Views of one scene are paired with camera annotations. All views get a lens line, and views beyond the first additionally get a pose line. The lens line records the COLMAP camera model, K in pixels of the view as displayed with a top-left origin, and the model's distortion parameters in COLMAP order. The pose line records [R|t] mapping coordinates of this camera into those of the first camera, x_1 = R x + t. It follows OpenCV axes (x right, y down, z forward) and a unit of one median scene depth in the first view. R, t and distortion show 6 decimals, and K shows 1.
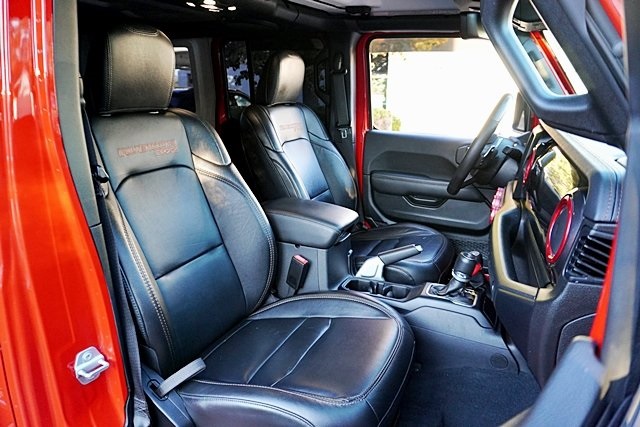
lens RADIAL K [[430.7, 0, 319.4], [0, 430.7, 213.6], [0, 0, 1]] dist [-0.026909, 0.002326]
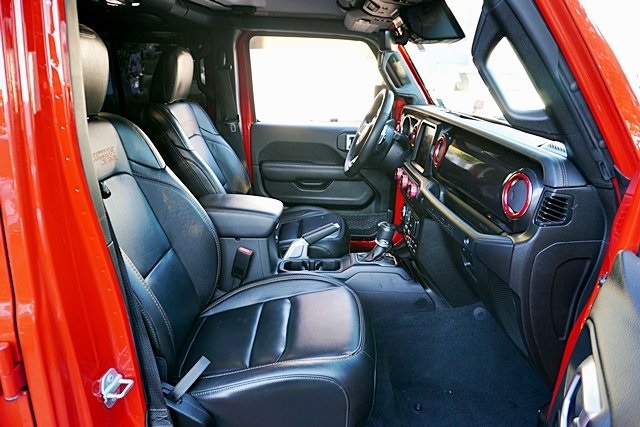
lens RADIAL K [[430.7, 0, 321.6], [0, 430.7, 213.5], [0, 0, 1]] dist [-0.026909, 0.002326]
pose [[0.907697, -0.123472, 0.401050, -0.280583], [0.109365, 0.992309, 0.057980, -0.025551], [-0.405124, -0.008768, 0.914220, -0.048699]]
